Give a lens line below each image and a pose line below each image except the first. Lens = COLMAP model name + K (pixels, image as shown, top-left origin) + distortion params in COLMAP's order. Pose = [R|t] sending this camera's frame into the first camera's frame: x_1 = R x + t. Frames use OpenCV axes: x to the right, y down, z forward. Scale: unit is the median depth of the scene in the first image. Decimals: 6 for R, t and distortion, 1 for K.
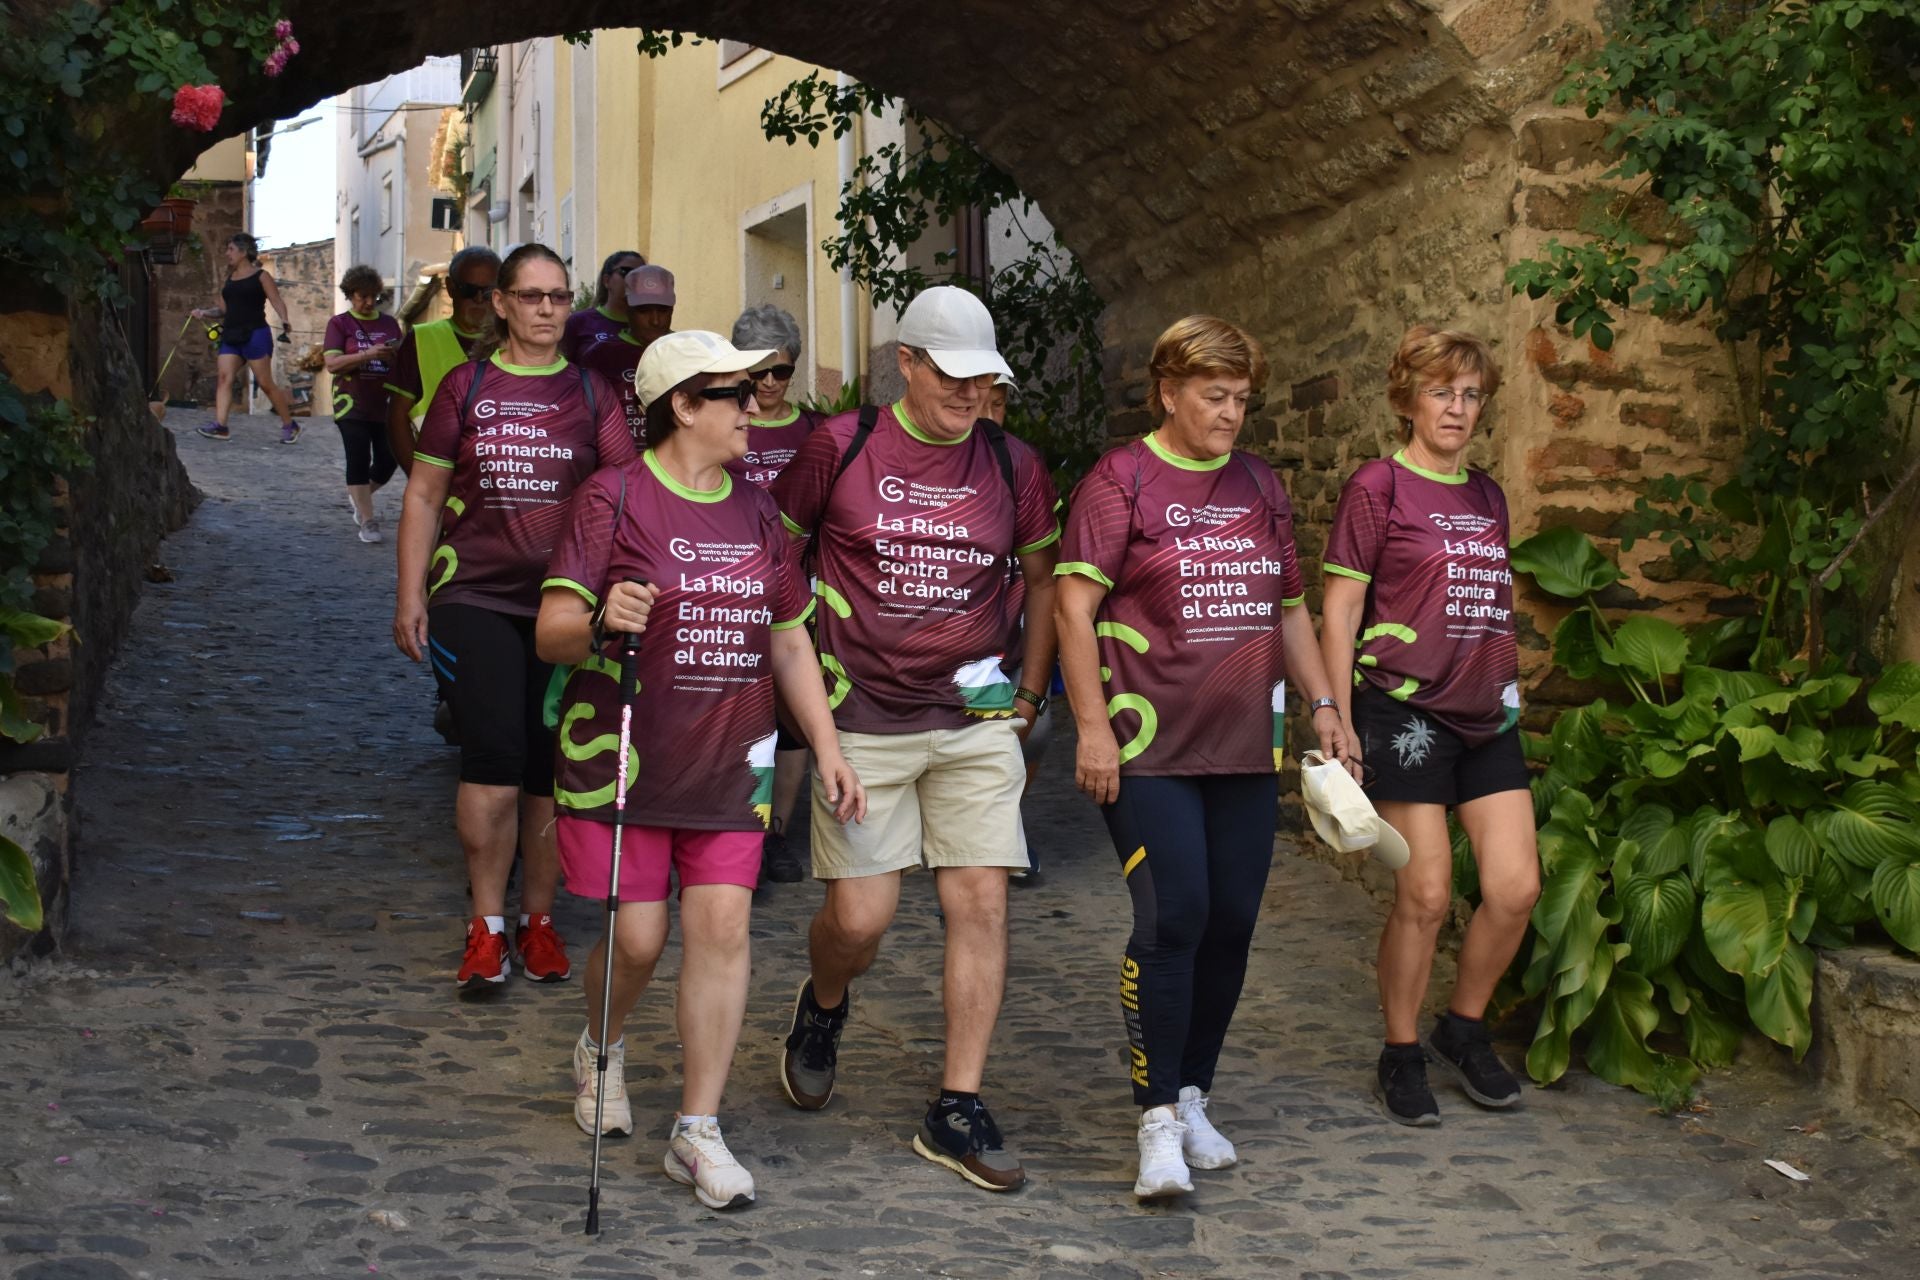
lens RADIAL K [[2891.9, 0, 998.6], [0, 2891.9, 639.9], [0, 0, 1]] dist [-0.022441, 0.013898]
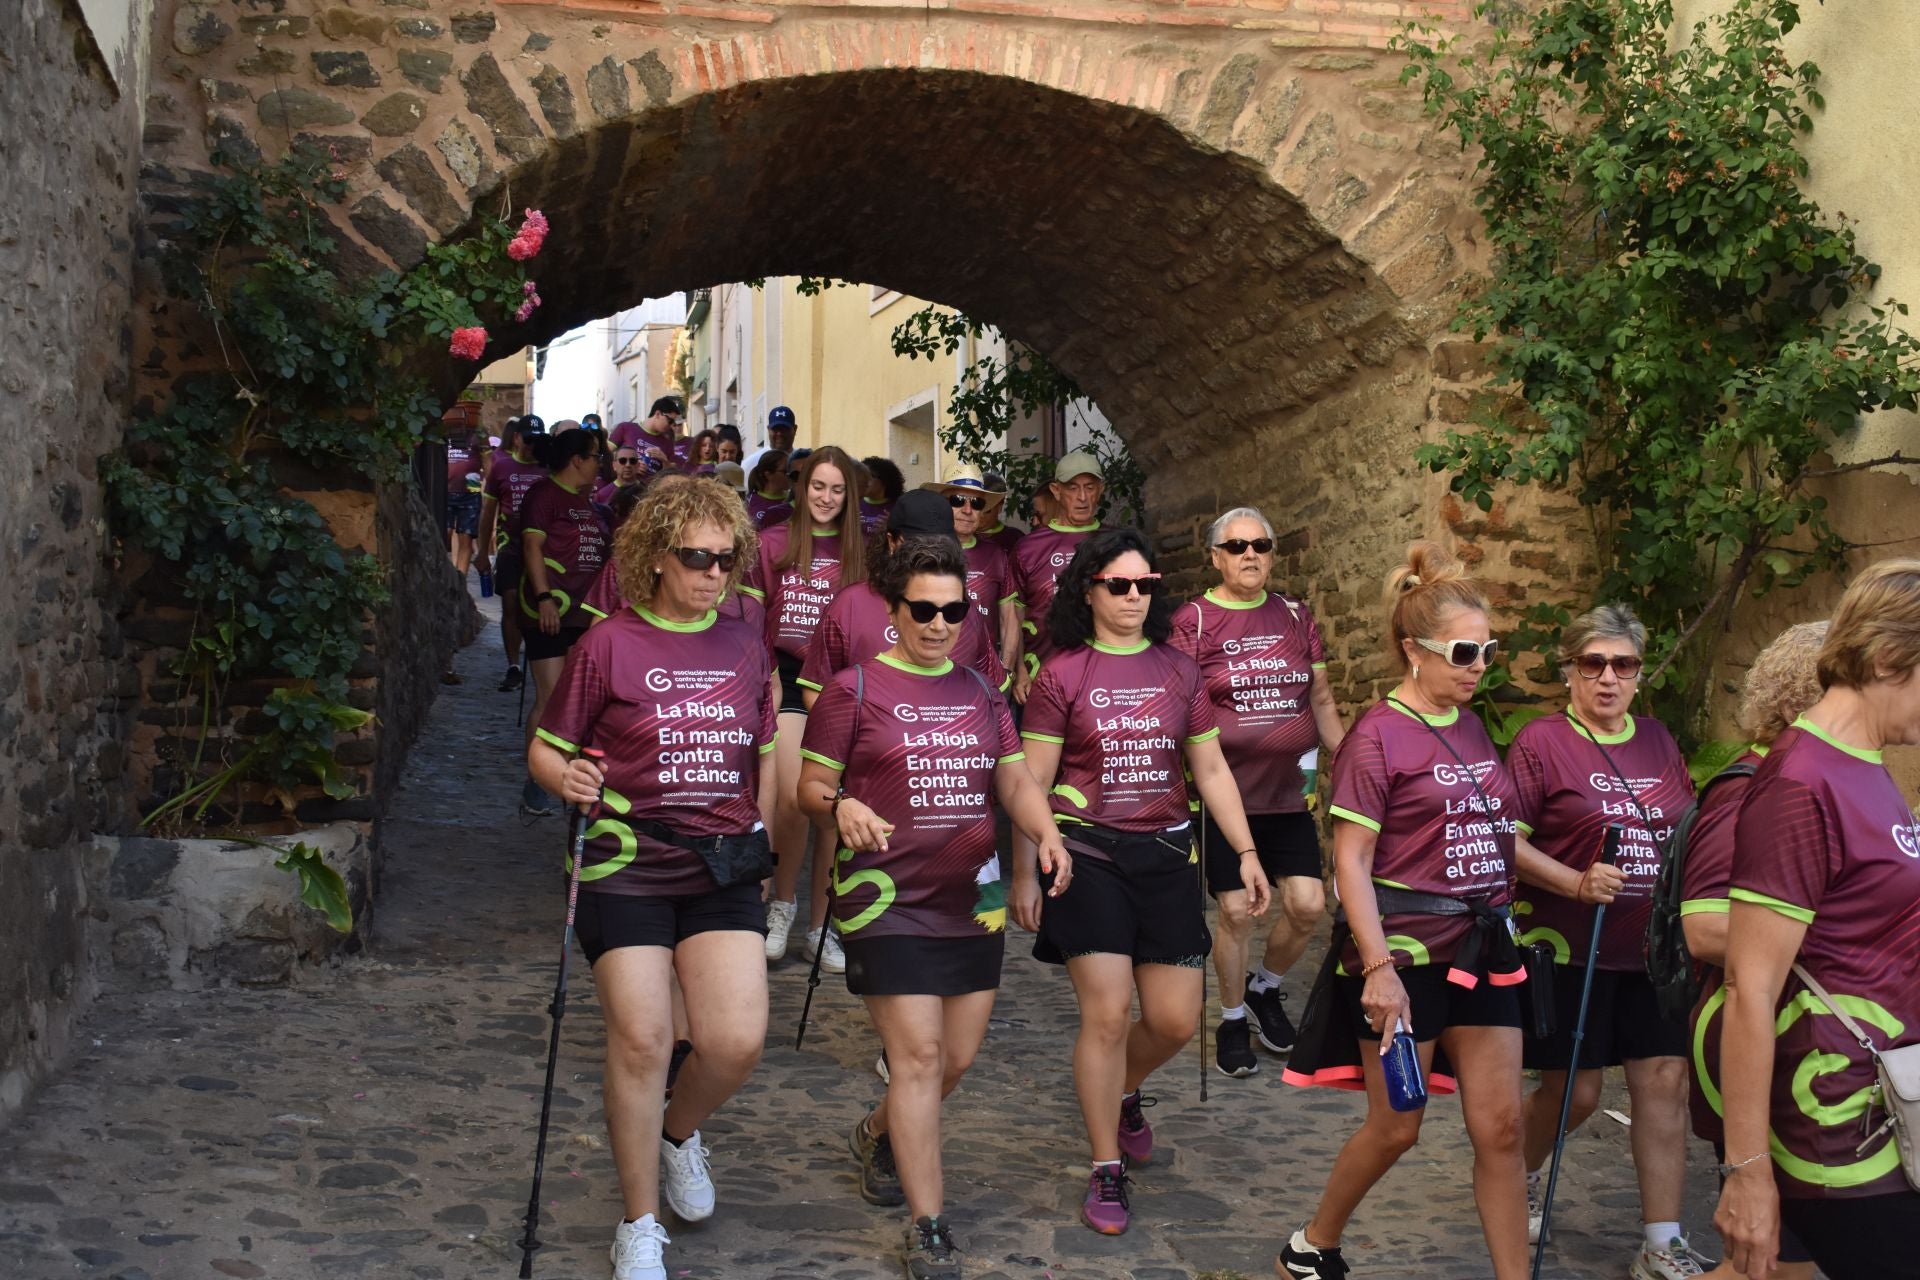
lens RADIAL K [[2229.9, 0, 993.4], [0, 2229.9, 638.0], [0, 0, 1]] dist [-0.064950, 0.031377]
pose [[0.998784, -0.001761, -0.049271, 0.025255], [-0.000254, 0.999165, -0.040851, 0.001330], [0.049302, 0.040814, 0.997950, -0.046643]]
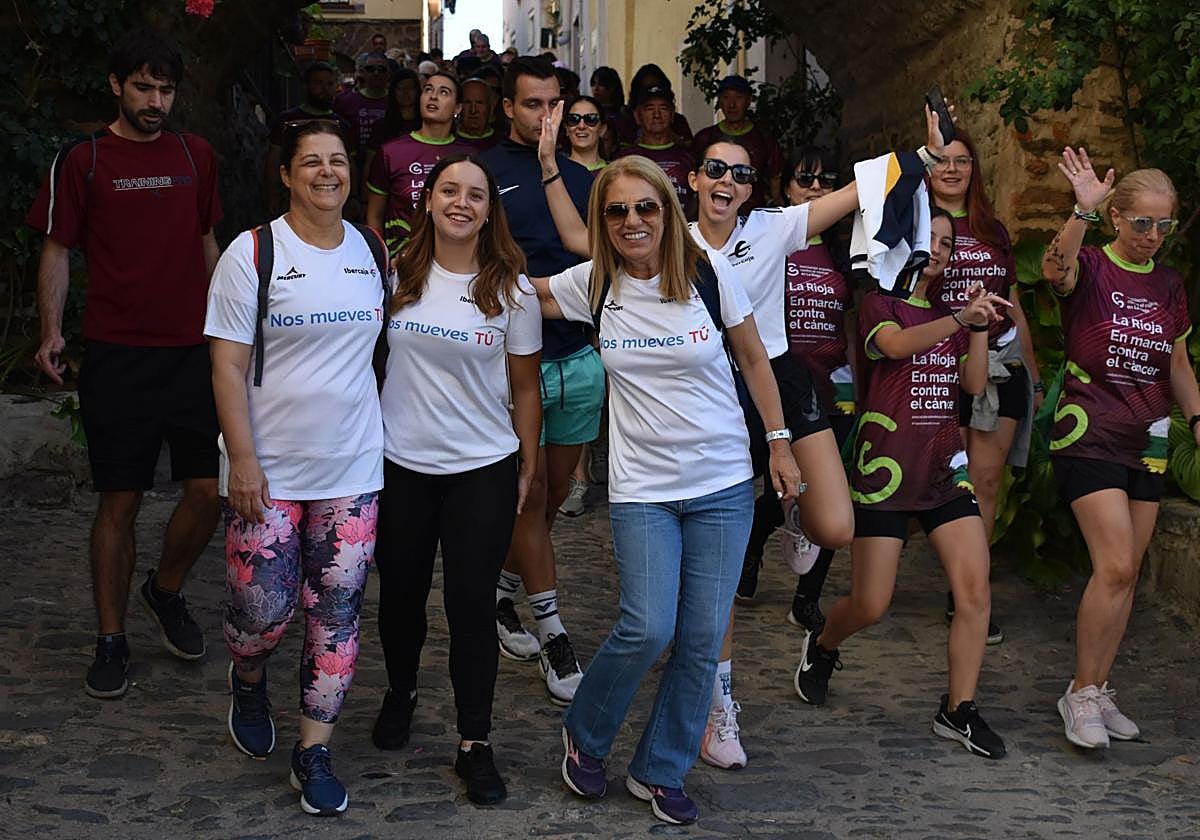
lens RADIAL K [[1951.1, 0, 657.0], [0, 1951.1, 418.7], [0, 0, 1]] dist [-0.033990, 0.073031]
pose [[0.987135, 0.012058, -0.159432, 0.162149], [-0.003826, 0.998648, 0.051838, 0.004703], [0.159842, -0.050561, 0.985847, -0.118337]]
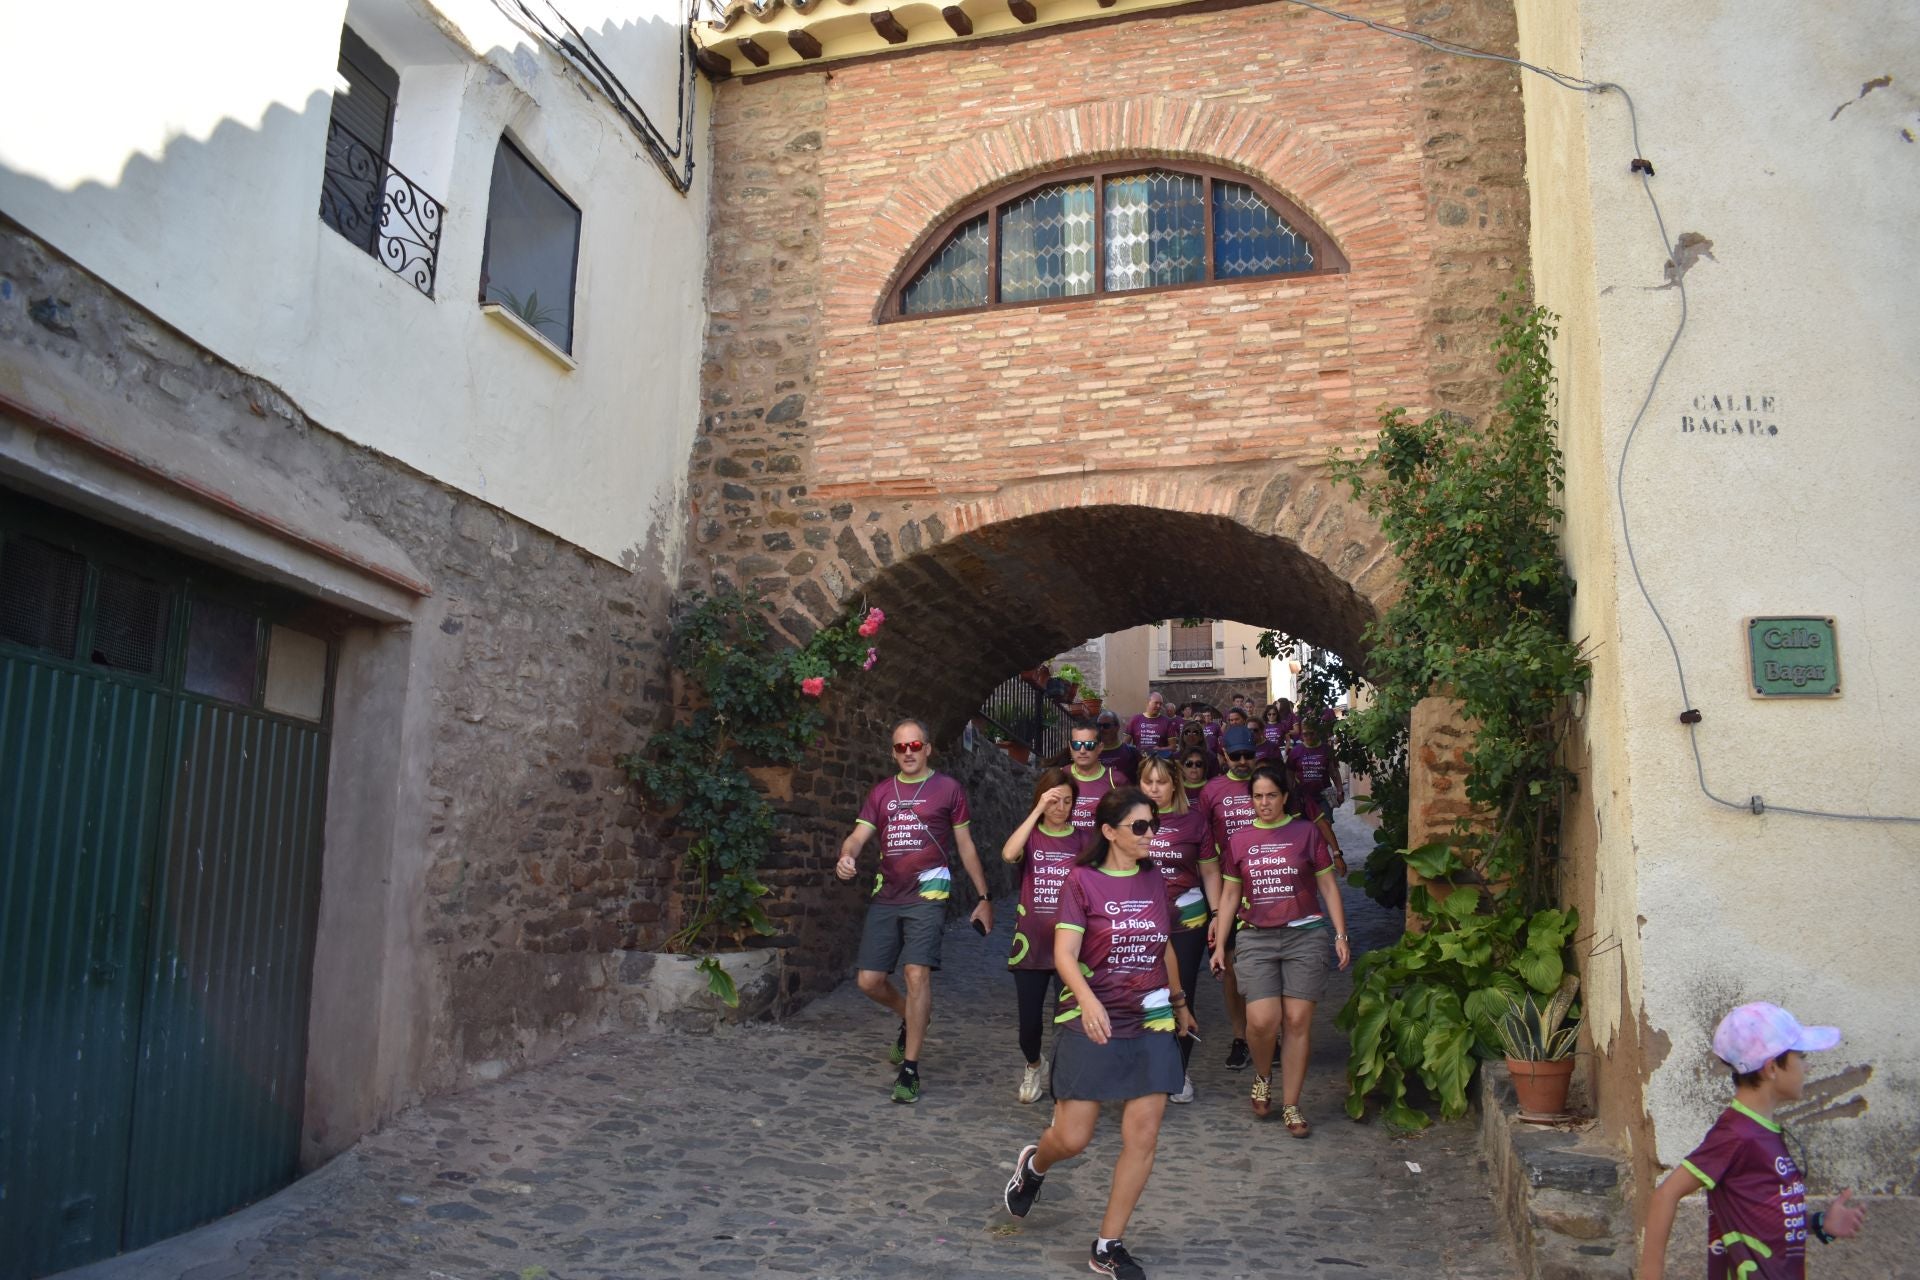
lens RADIAL K [[1488.9, 0, 986.7], [0, 1488.9, 641.1], [0, 0, 1]] dist [-0.091621, 0.005221]
pose [[0.867657, -0.076034, -0.491316, 0.434997], [-0.010929, 0.985080, -0.171748, 0.001617], [0.497044, 0.154388, 0.853880, -0.051714]]
